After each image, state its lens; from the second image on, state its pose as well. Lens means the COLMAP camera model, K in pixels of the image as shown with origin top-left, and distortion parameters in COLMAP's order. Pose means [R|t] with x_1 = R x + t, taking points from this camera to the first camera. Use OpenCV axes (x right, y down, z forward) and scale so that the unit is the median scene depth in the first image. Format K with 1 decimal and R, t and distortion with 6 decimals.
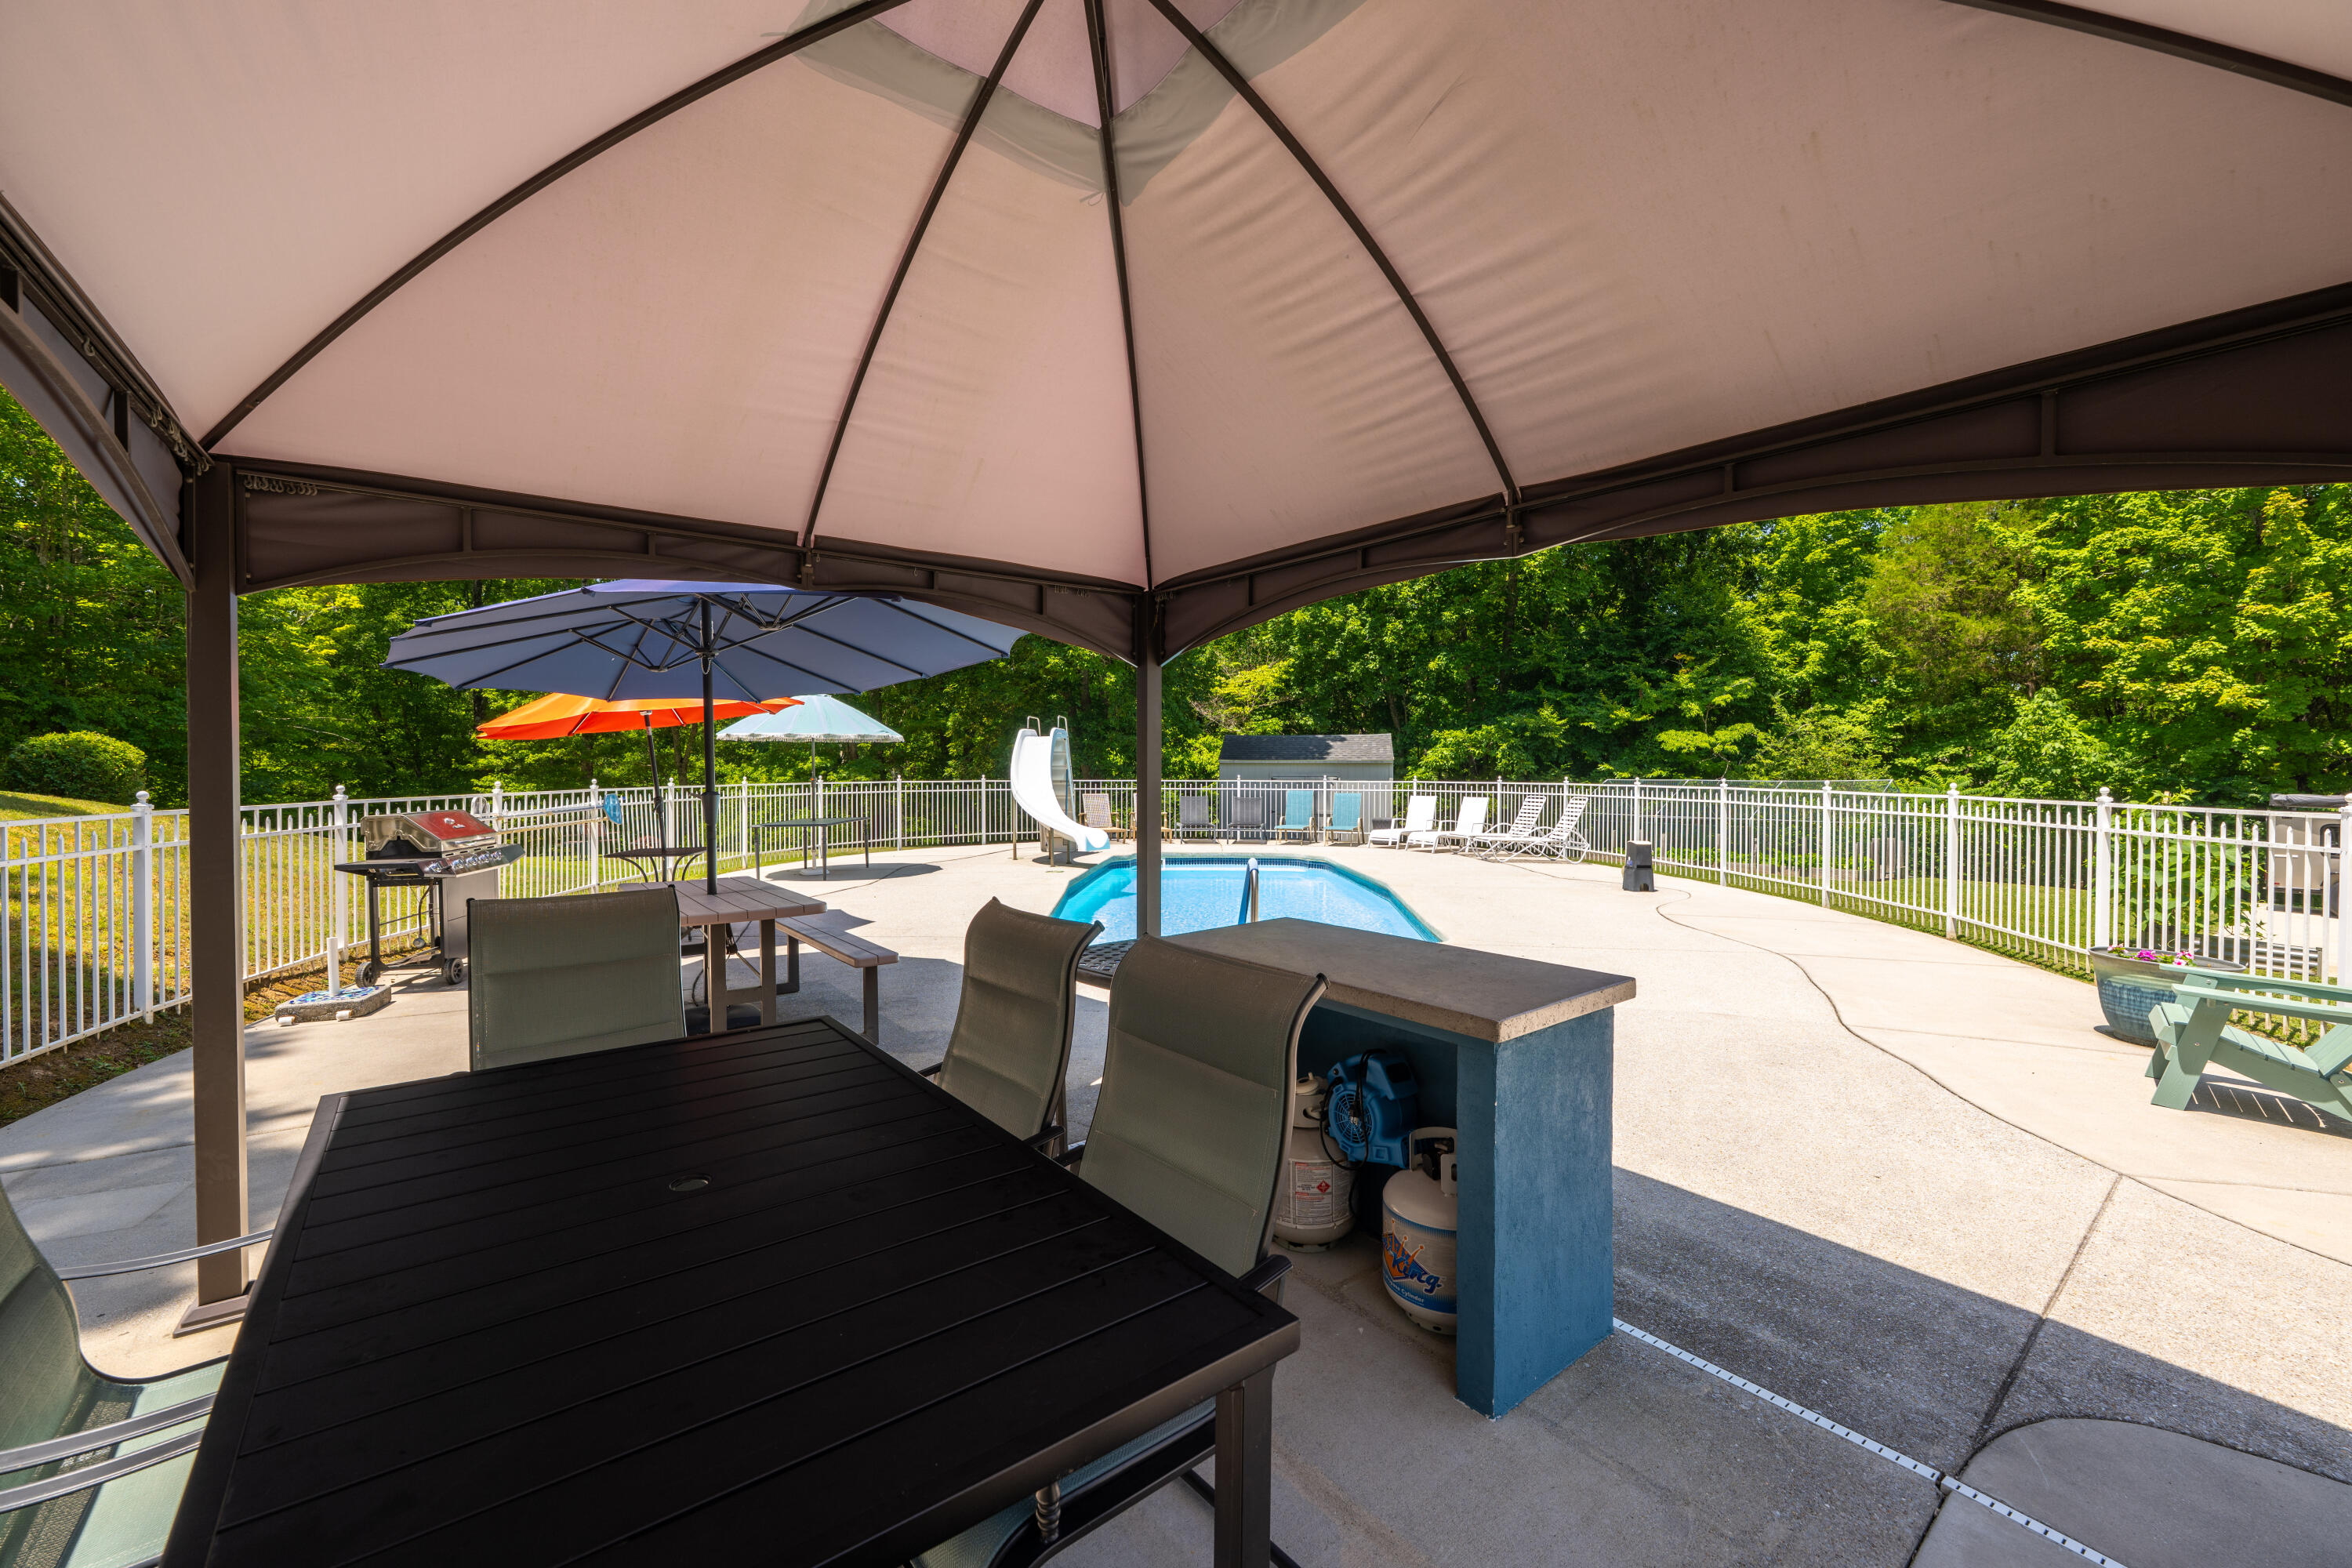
lens RADIAL K [[915.1, 0, 1176.0], [0, 915.1, 784.0], [0, 0, 1]] dist [0.002195, 0.000185]
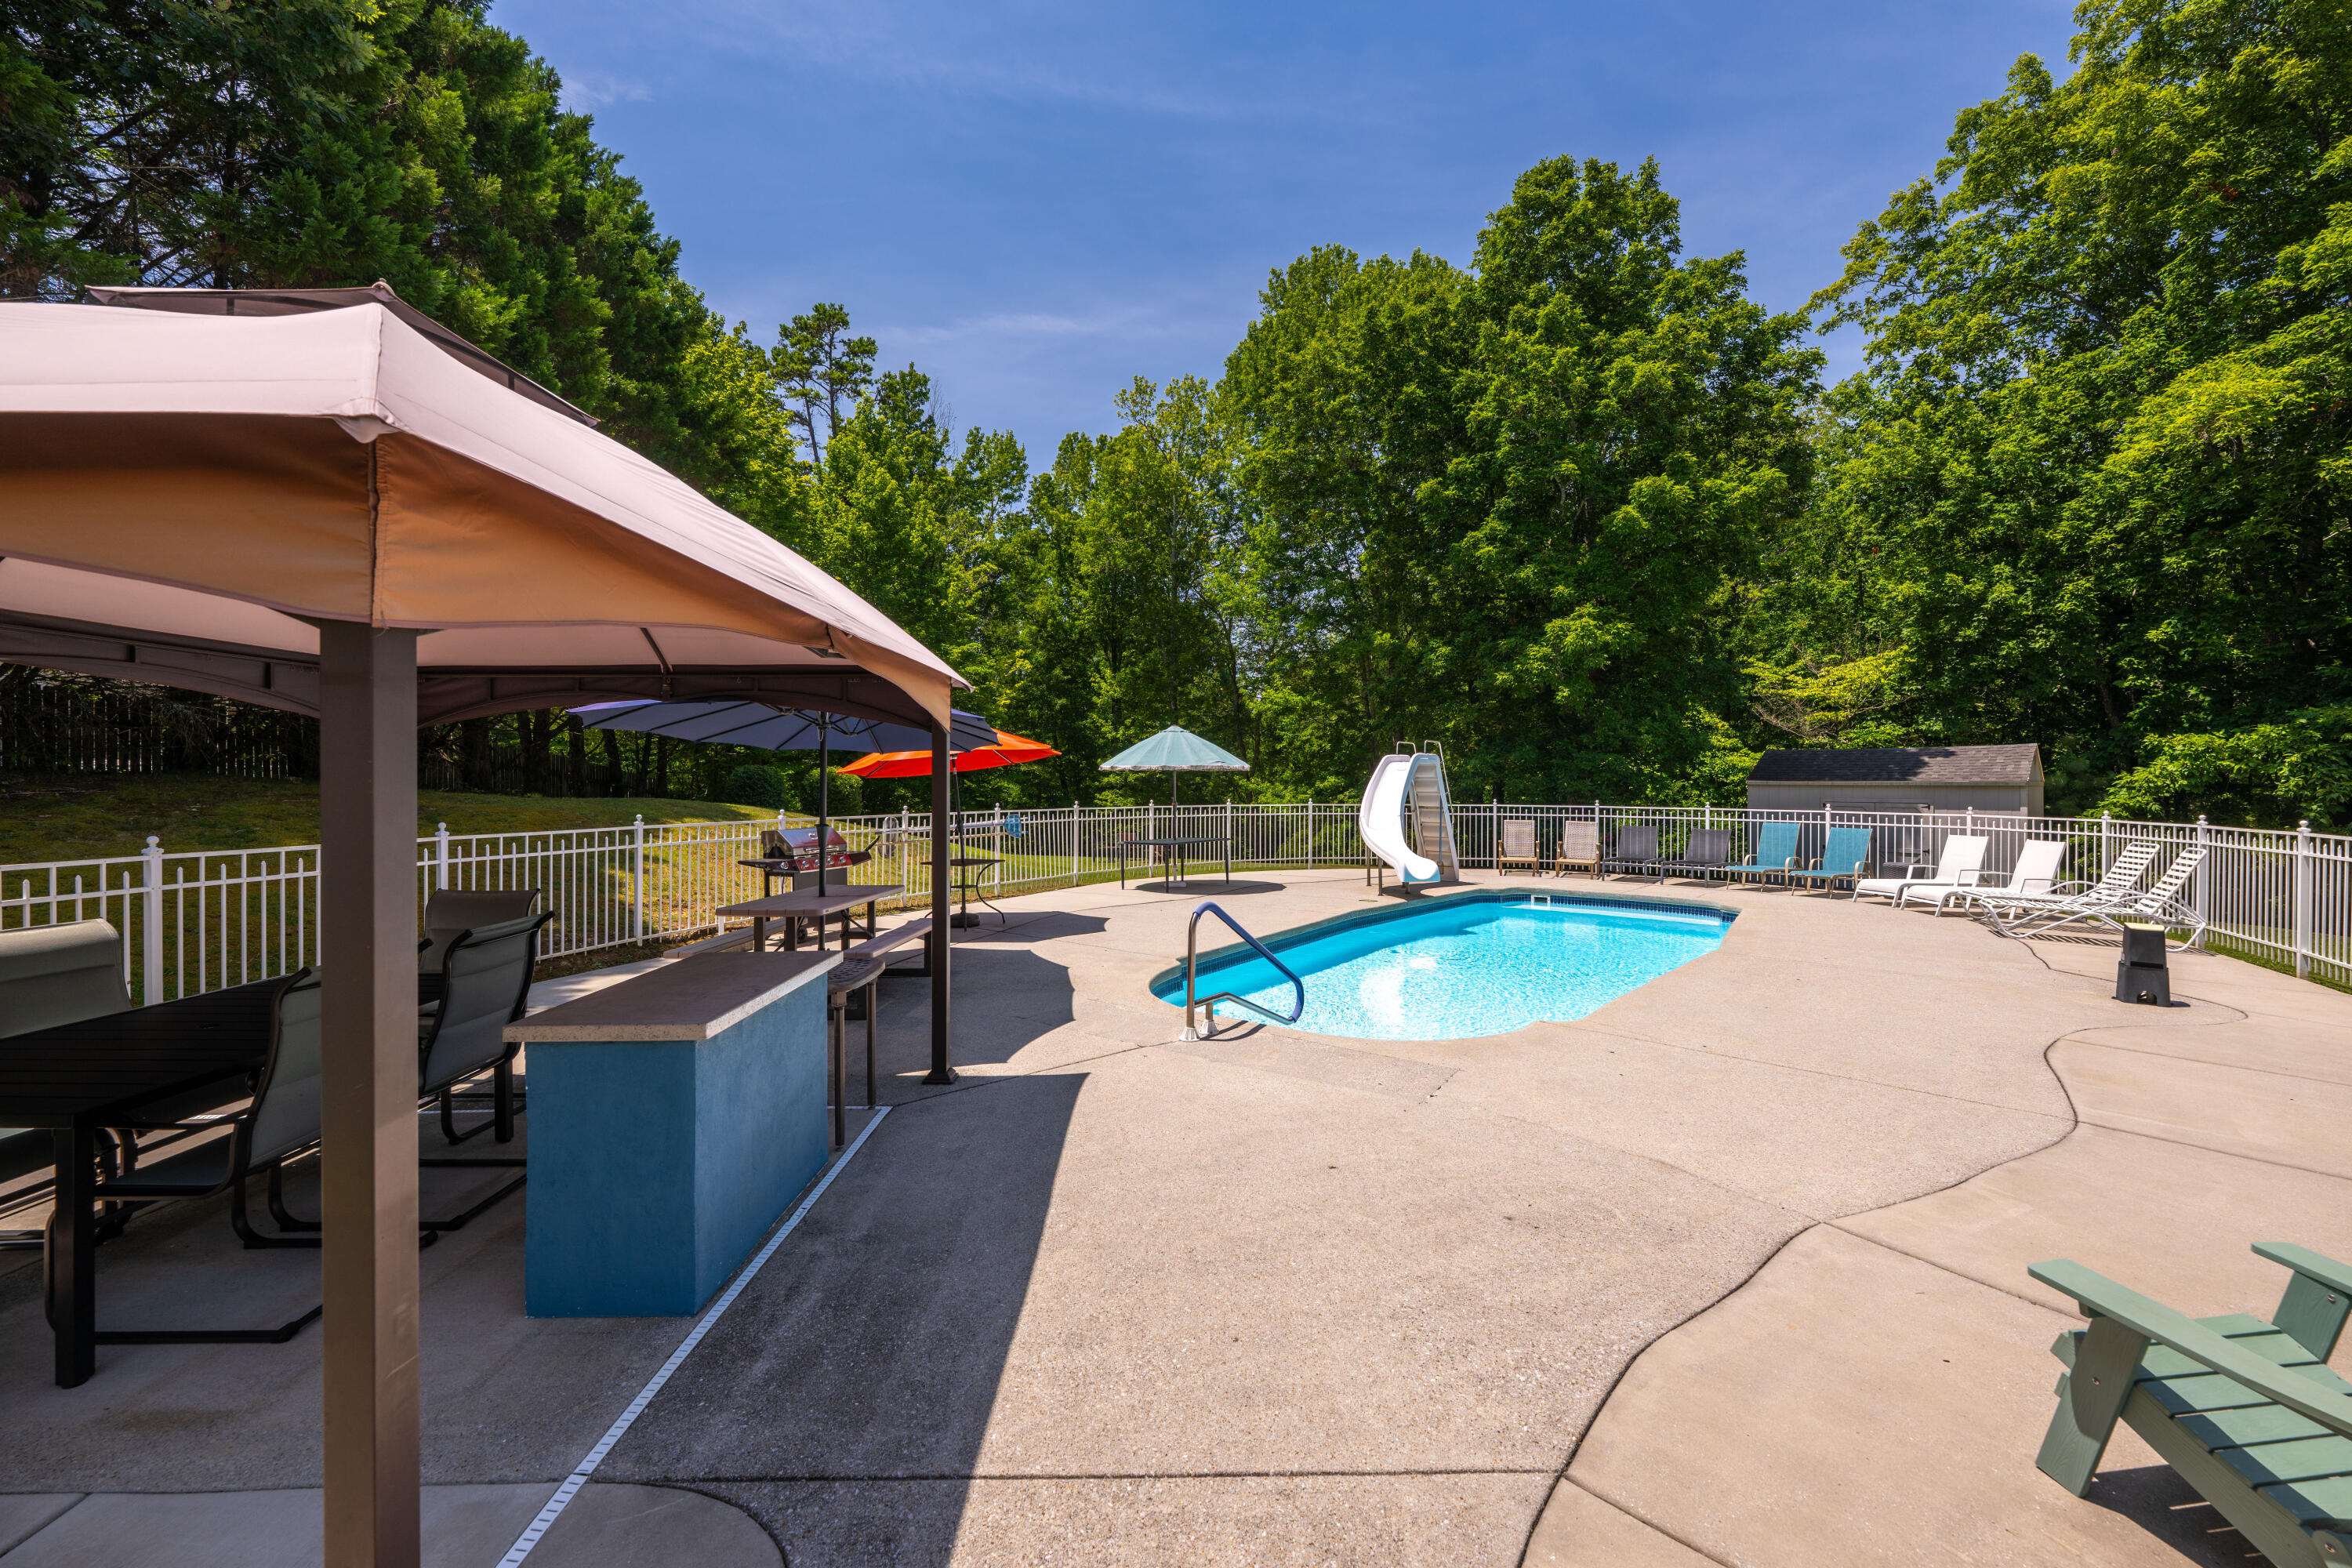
lens RADIAL K [[926.6, 0, 1177.1], [0, 926.6, 788.0], [0, 0, 1]] dist [-0.000853, -0.000148]
pose [[0.795971, 0.002985, -0.605328, 0.292576], [-0.010575, 0.999904, -0.008974, -0.014863], [0.605243, 0.013544, 0.795926, 0.070105]]
